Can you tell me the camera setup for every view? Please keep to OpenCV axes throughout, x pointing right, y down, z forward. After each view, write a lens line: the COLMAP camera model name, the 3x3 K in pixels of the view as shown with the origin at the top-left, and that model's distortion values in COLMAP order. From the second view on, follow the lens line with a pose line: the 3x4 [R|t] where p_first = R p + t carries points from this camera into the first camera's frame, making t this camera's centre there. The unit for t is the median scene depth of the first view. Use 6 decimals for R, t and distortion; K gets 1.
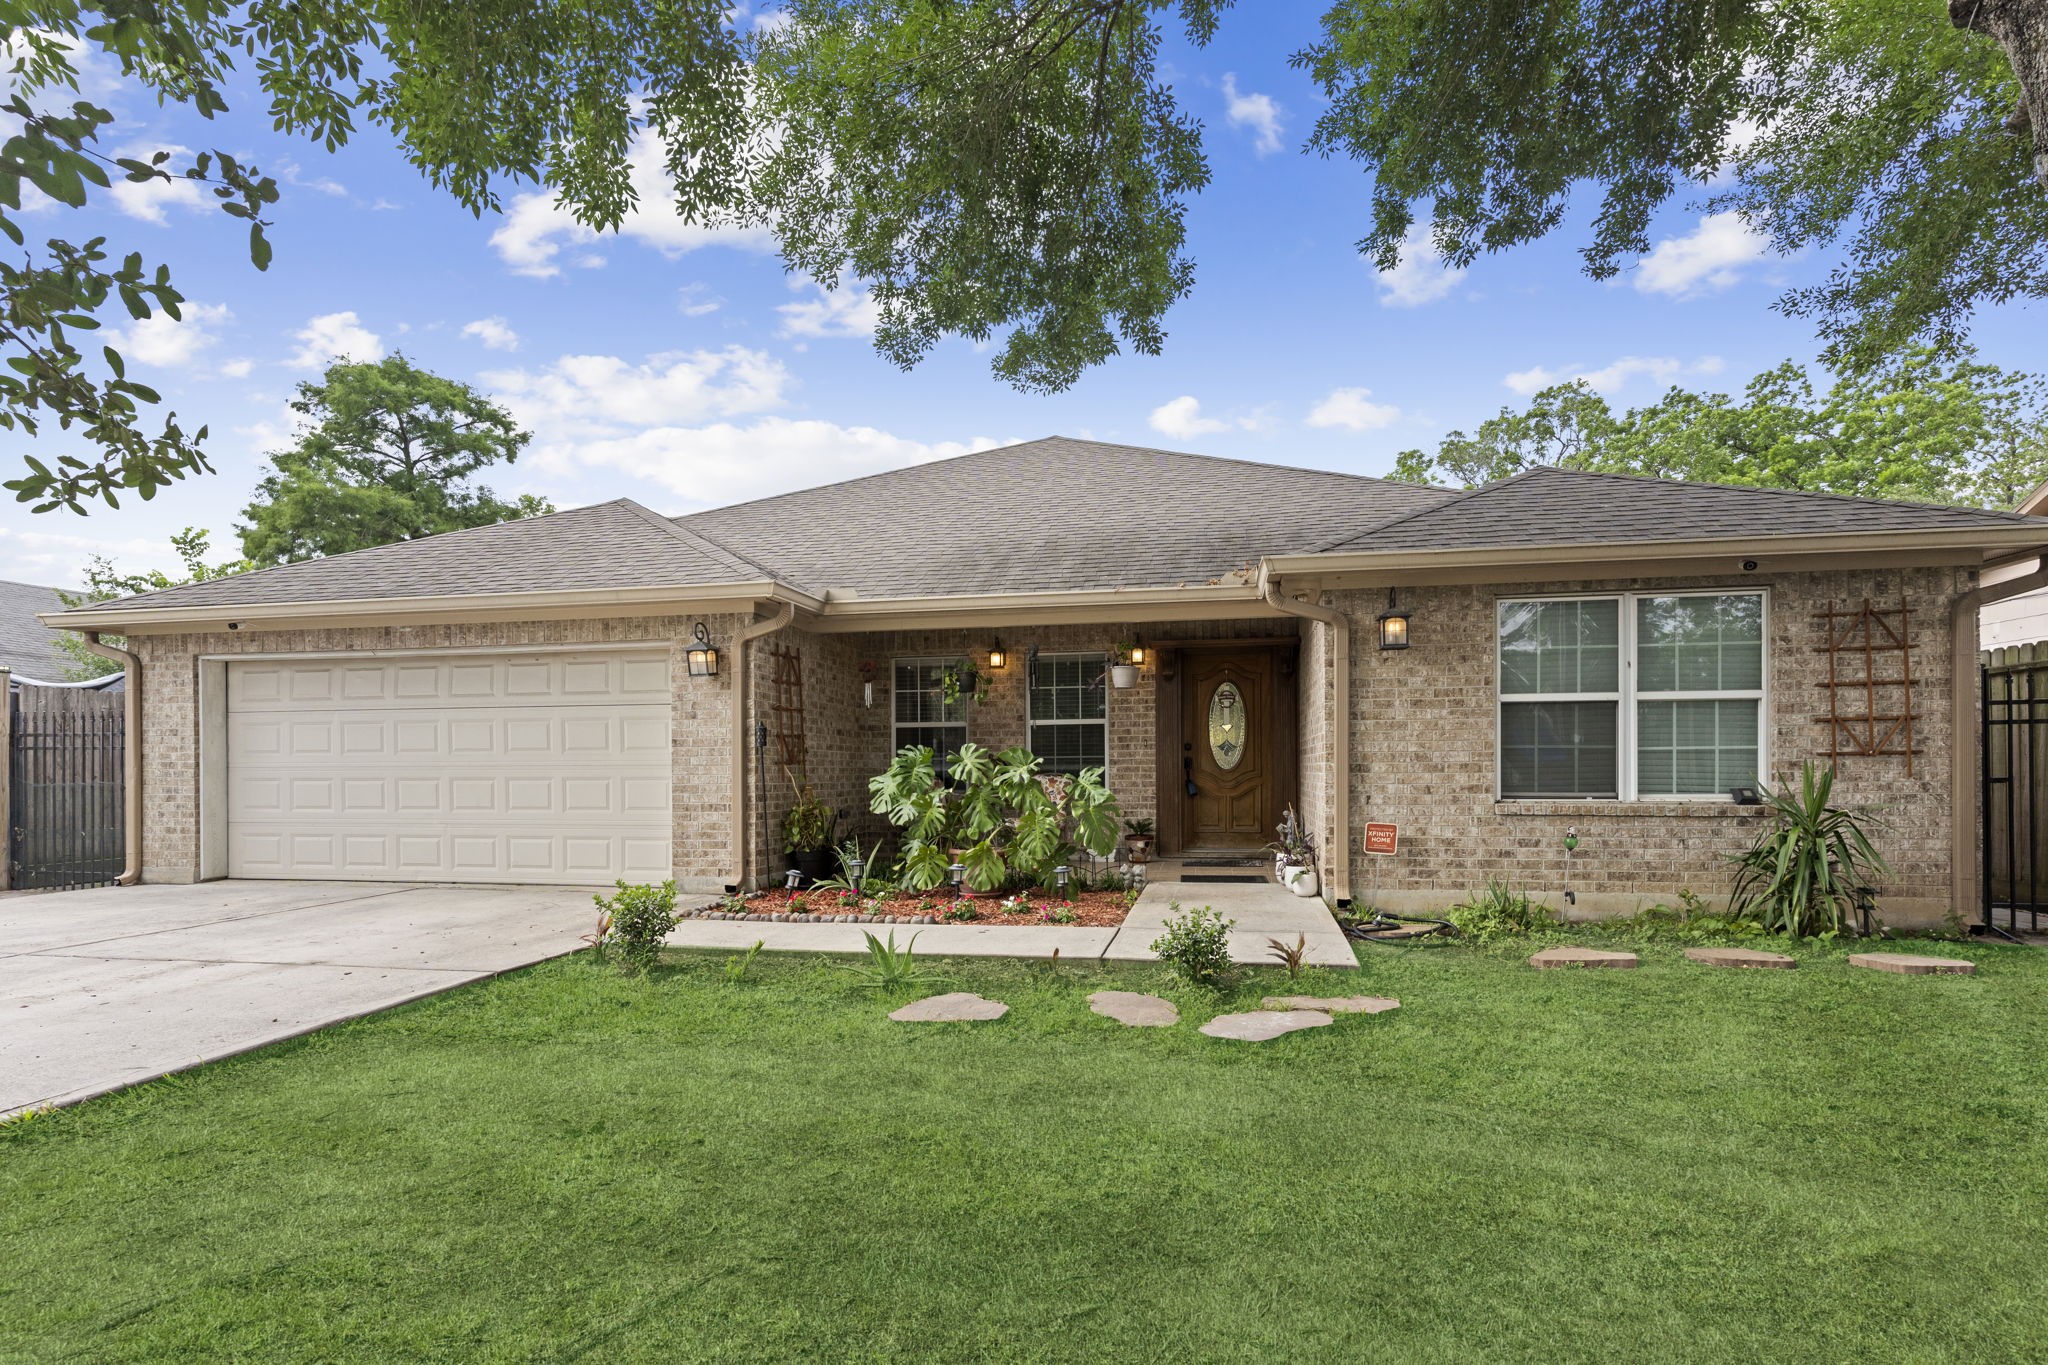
lens RADIAL K [[997.9, 0, 1047.1], [0, 997.9, 778.8], [0, 0, 1]] dist [-0.001514, 0.001717]
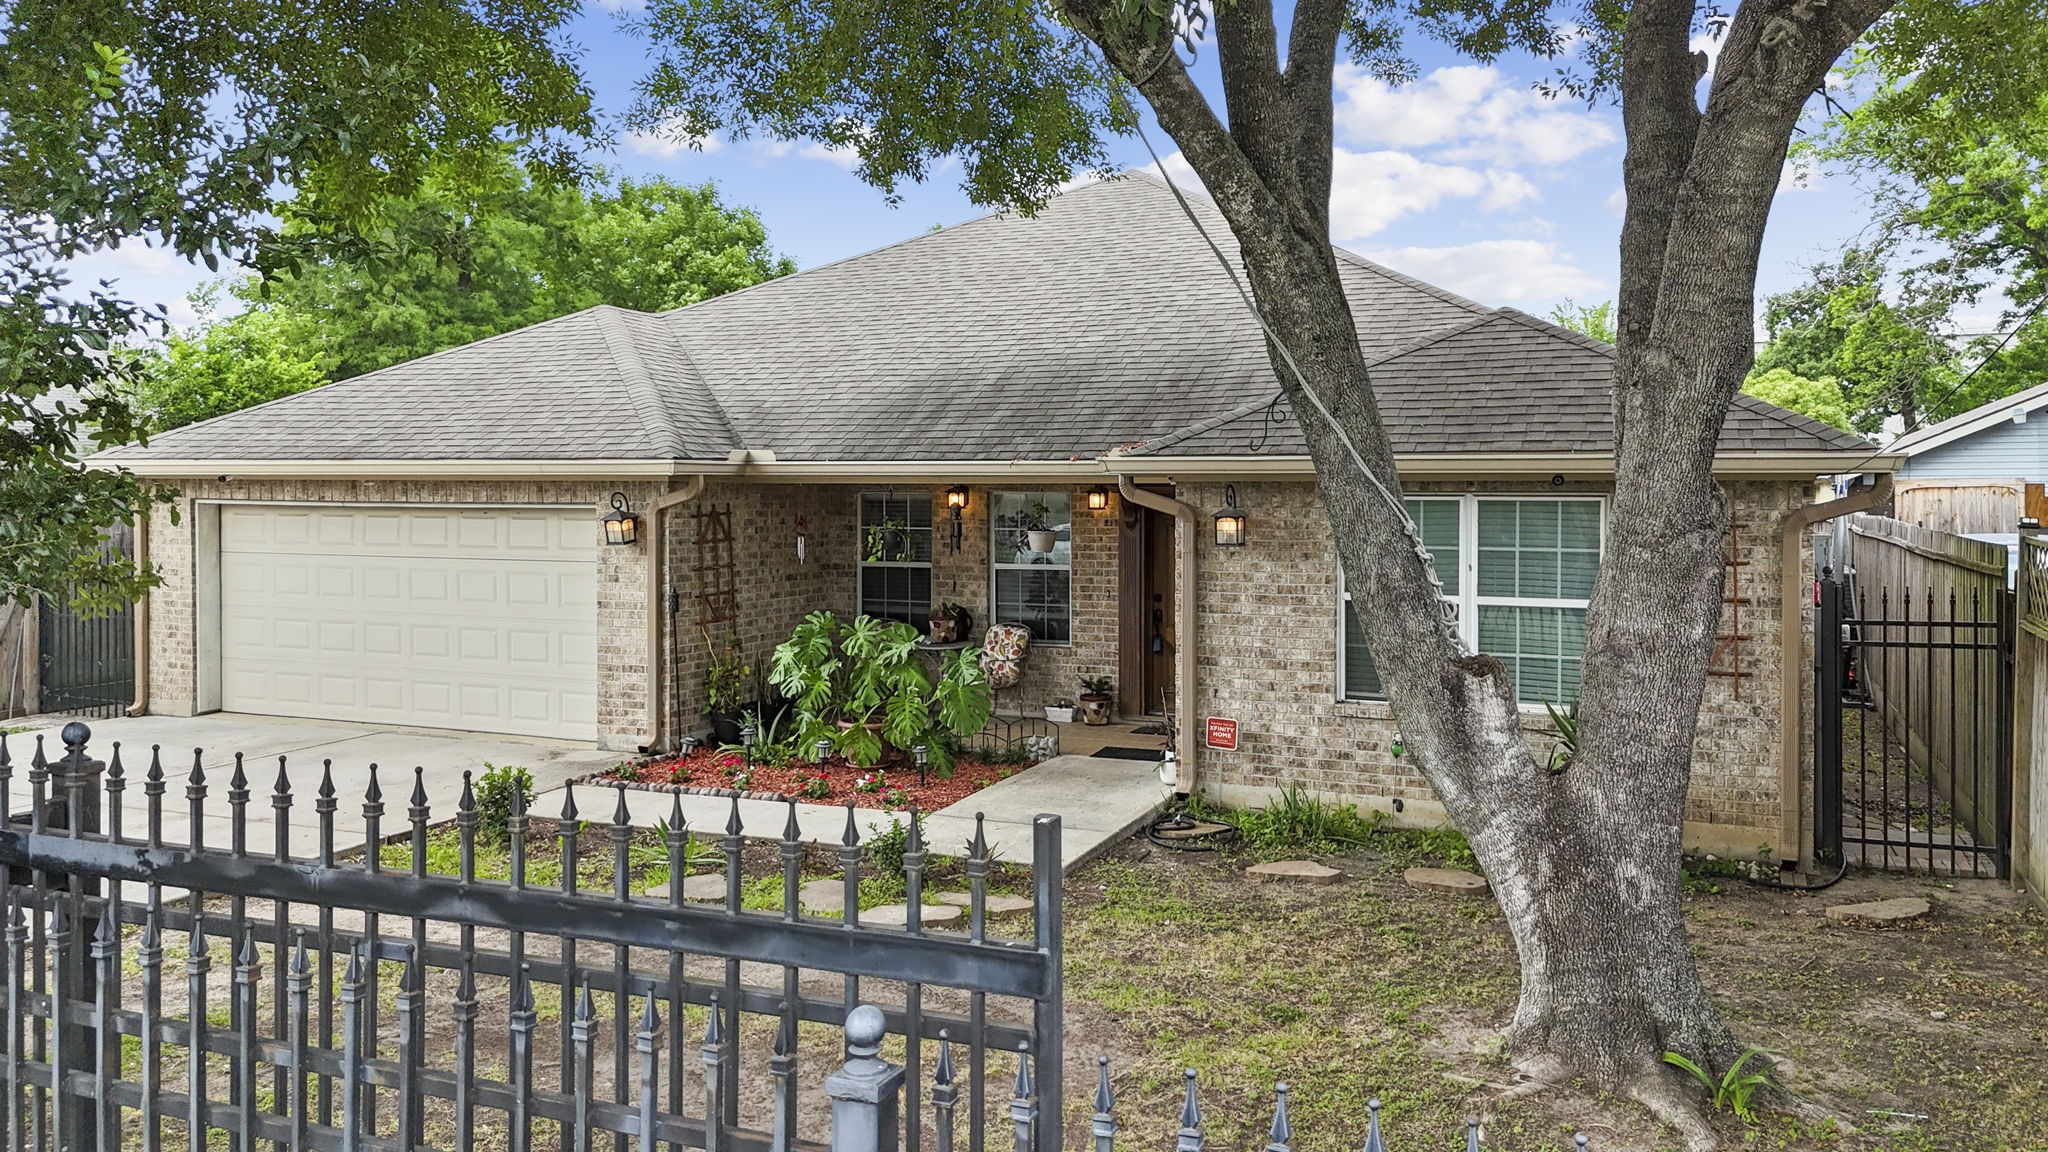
lens RADIAL K [[1469.0, 0, 1069.0], [0, 1469.0, 541.1], [0, 0, 1]] dist [0.049504, -0.027001]
pose [[0.980954, 0.013739, -0.193751, 0.397609], [-0.009594, 0.999705, 0.022312, -0.140319], [0.194001, -0.020028, 0.980797, -0.401292]]
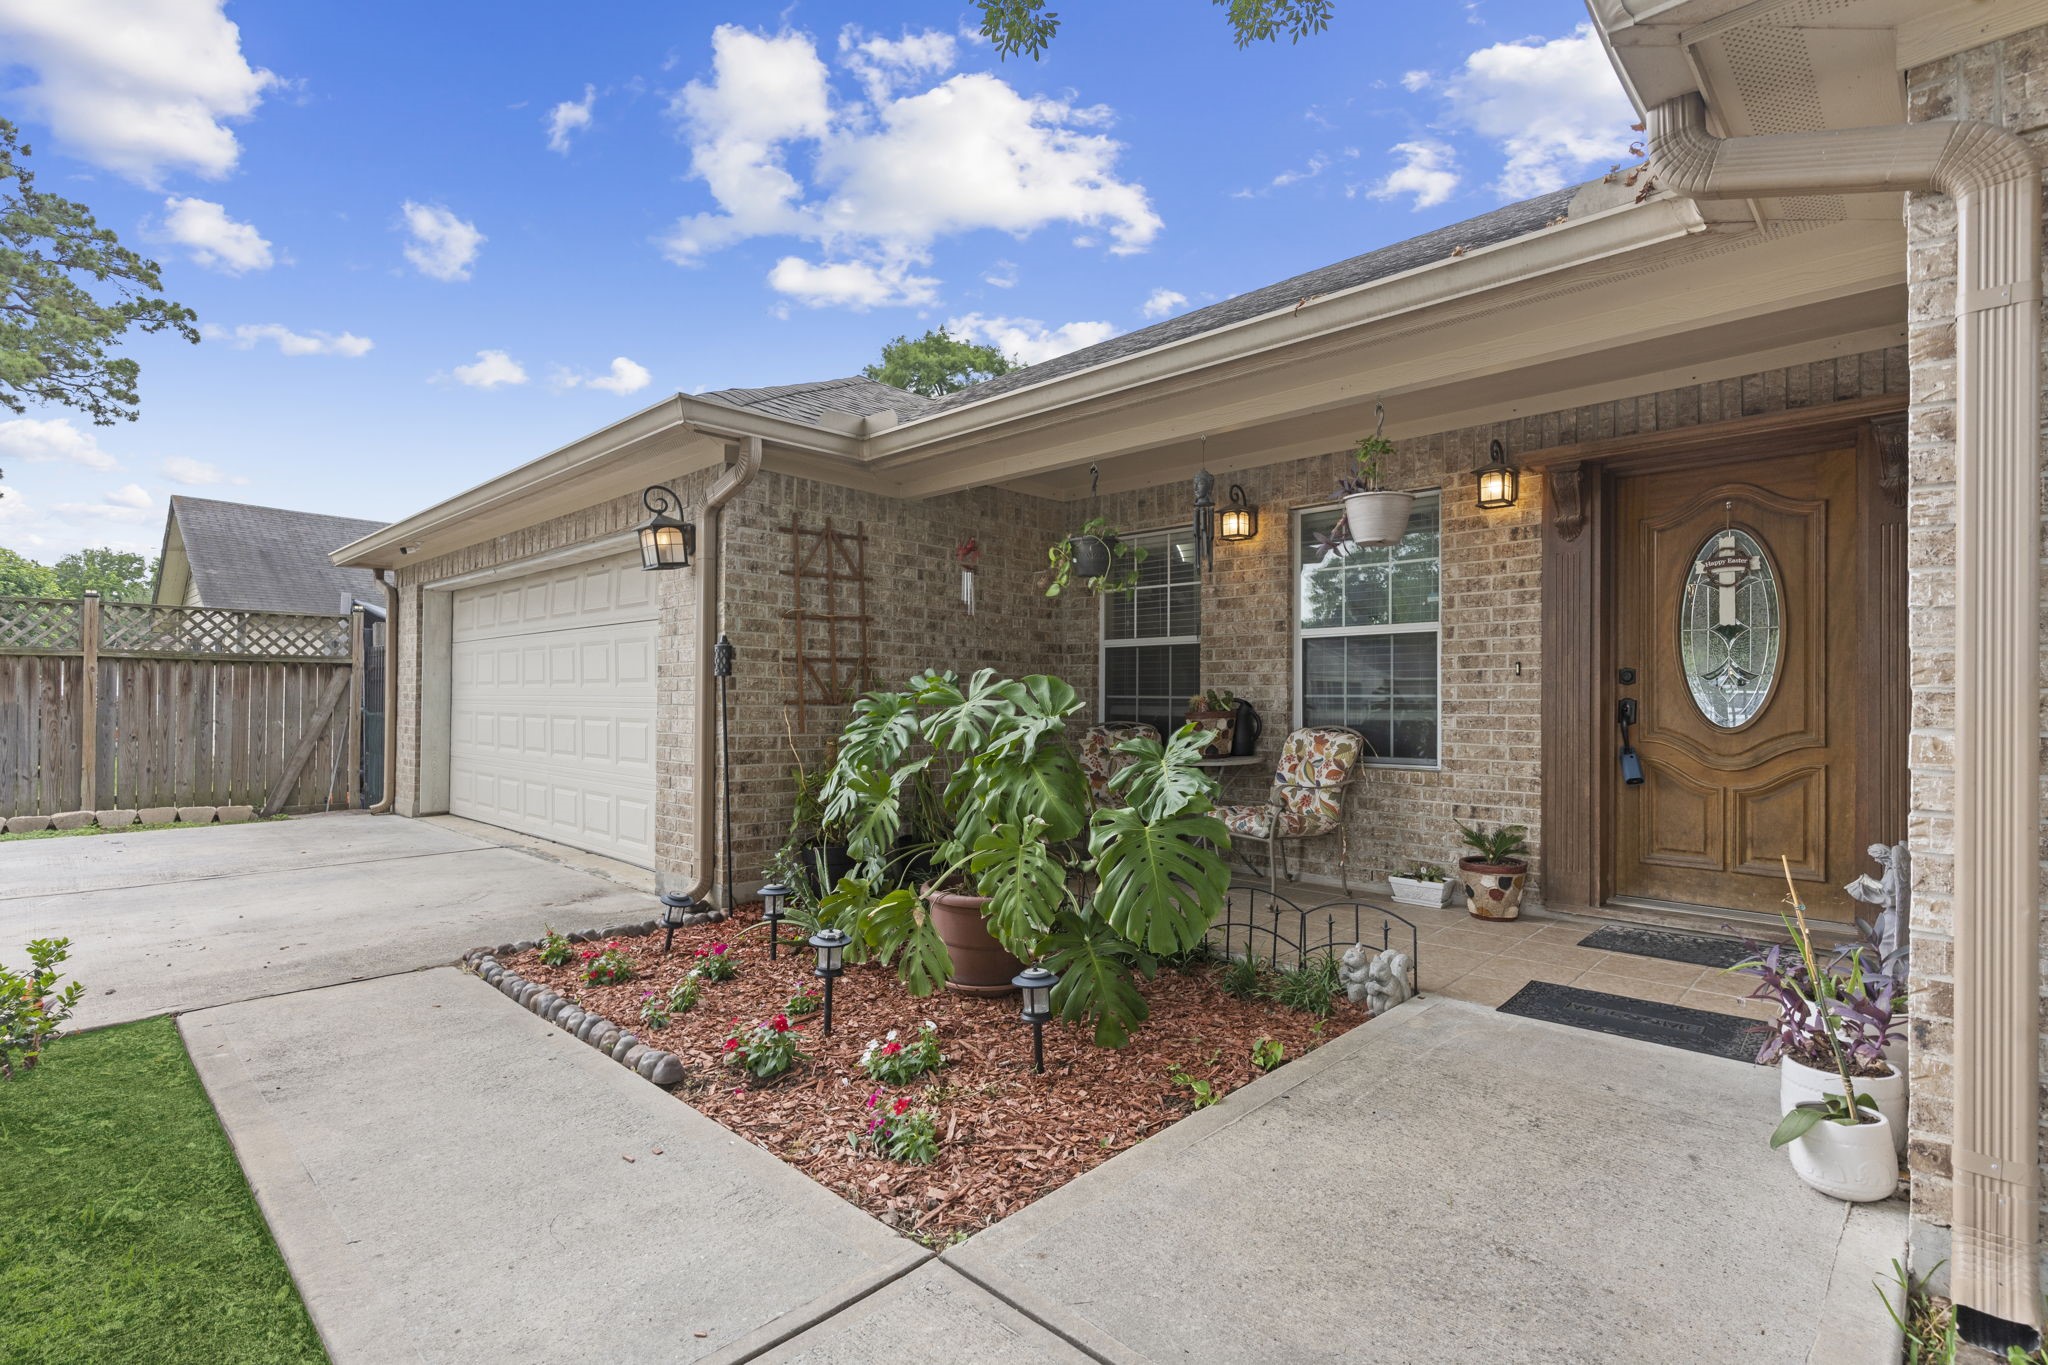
lens RADIAL K [[997.9, 0, 1005.5], [0, 997.9, 697.9], [0, 0, 1]] dist [-0.001514, 0.001717]
pose [[0.831560, 0.009933, -0.555347, 0.196999], [-0.017951, 0.999798, -0.008996, -0.016075], [0.555145, 0.017450, 0.831570, 0.569709]]
